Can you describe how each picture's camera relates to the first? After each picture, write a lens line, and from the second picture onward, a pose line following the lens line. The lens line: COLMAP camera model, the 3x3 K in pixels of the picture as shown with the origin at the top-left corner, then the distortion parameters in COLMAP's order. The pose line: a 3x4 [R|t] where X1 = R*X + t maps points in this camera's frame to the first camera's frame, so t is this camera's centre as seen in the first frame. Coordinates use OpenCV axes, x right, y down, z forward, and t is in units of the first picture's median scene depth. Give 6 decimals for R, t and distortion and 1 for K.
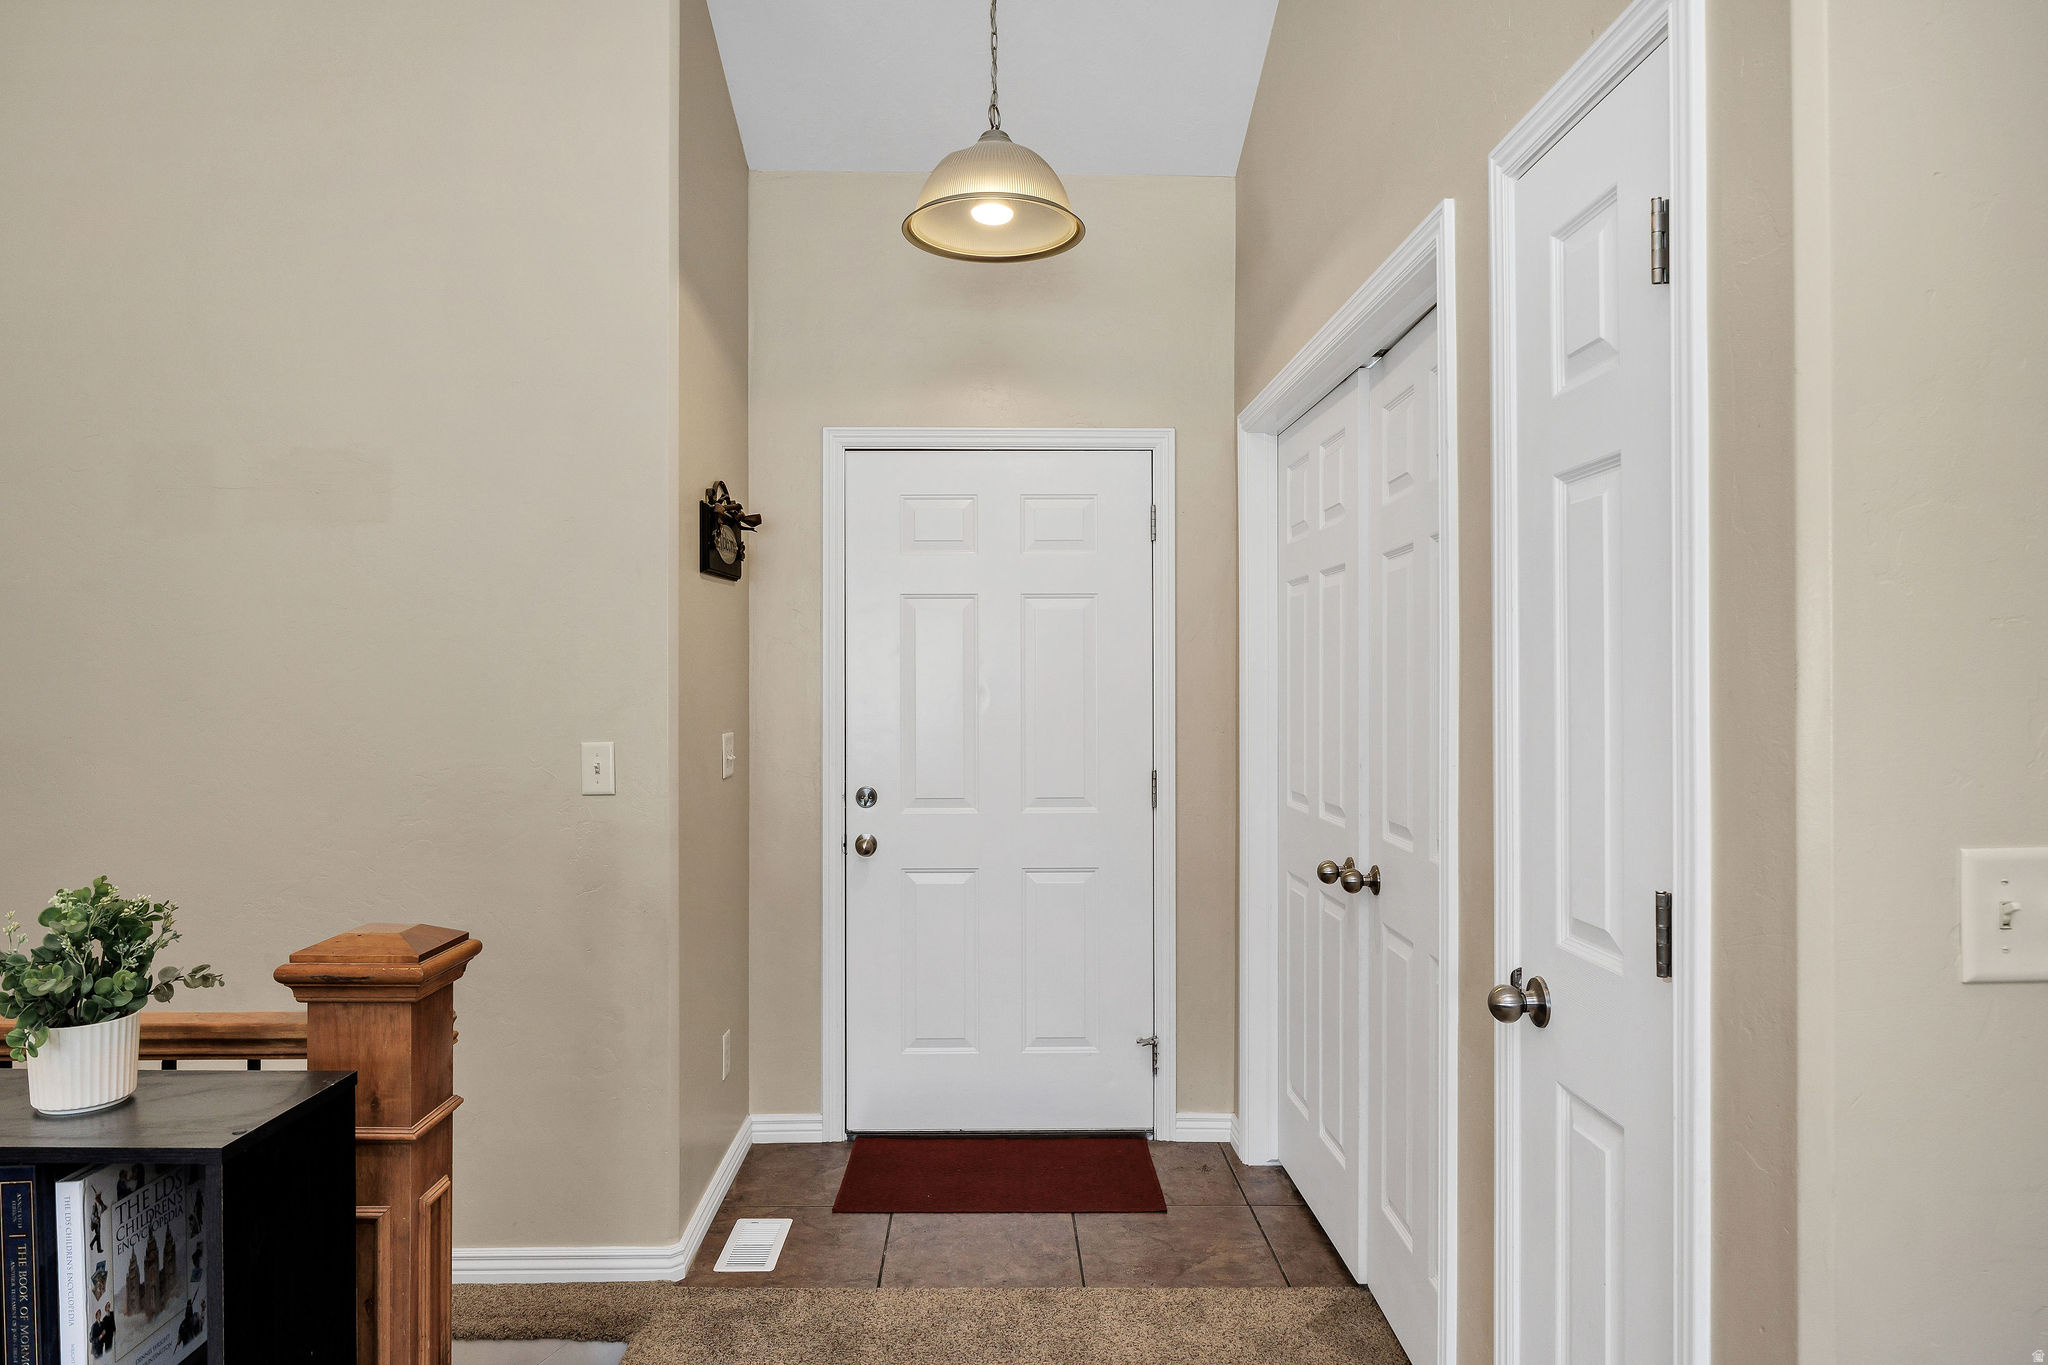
lens RADIAL K [[1300.6, 0, 1020.6], [0, 1300.6, 681.4], [0, 0, 1]] dist [0.009876, 0.001656]
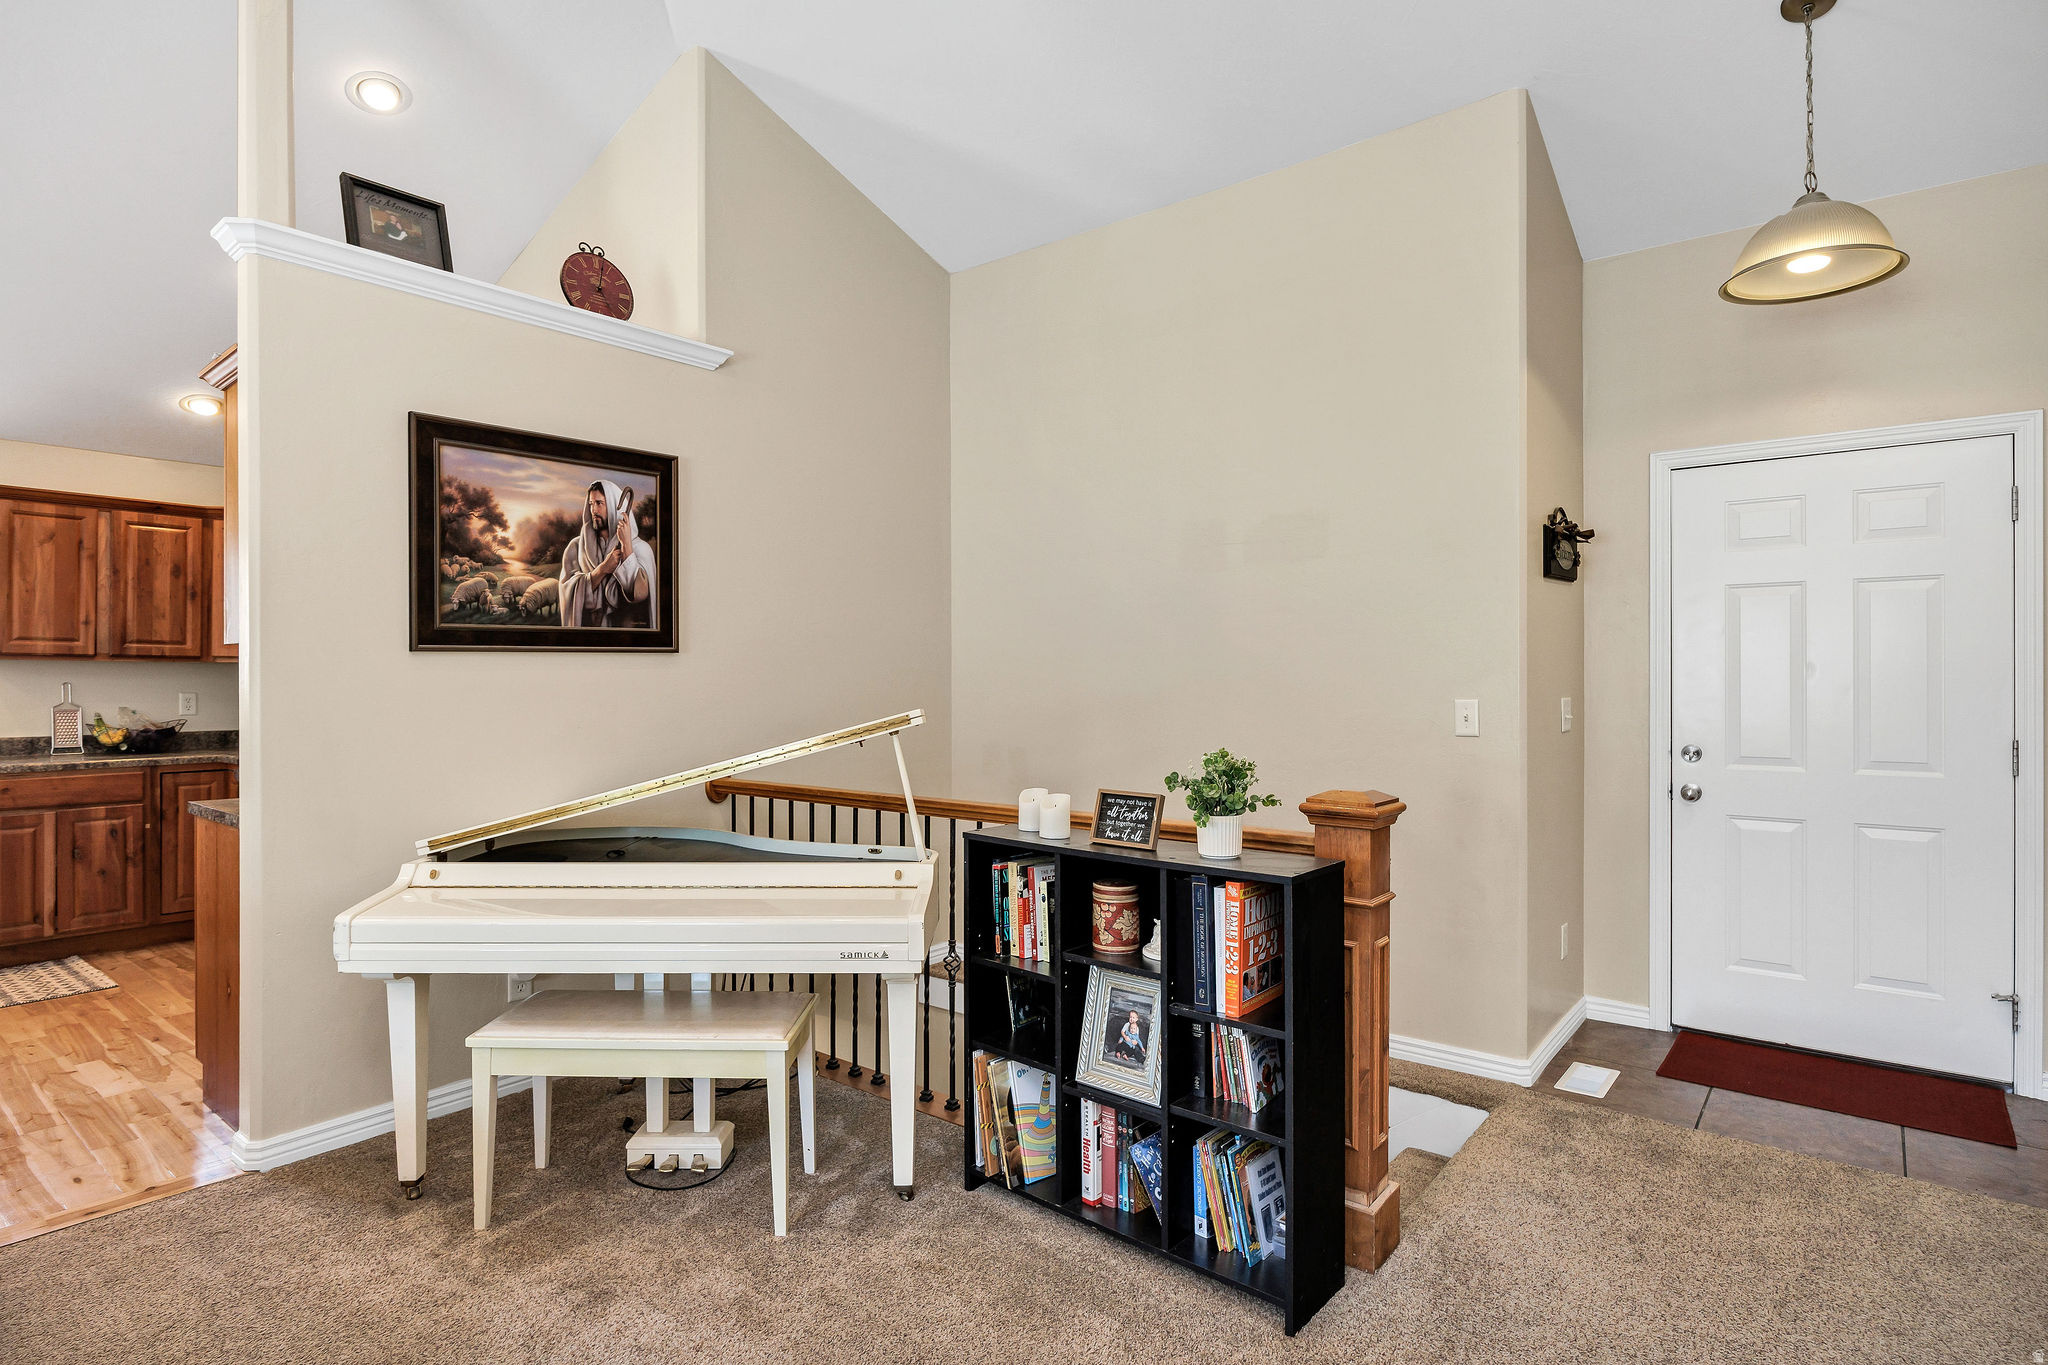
lens RADIAL K [[1041.0, 0, 994.0], [0, 1041.0, 677.0], [0, 0, 1]] dist [-0.013893, 0.000629]
pose [[0.748828, 0.001166, -0.662763, 0.044040], [0.002051, 0.999990, 0.004076, 0.015546], [0.662761, -0.004412, 0.748818, -0.202494]]
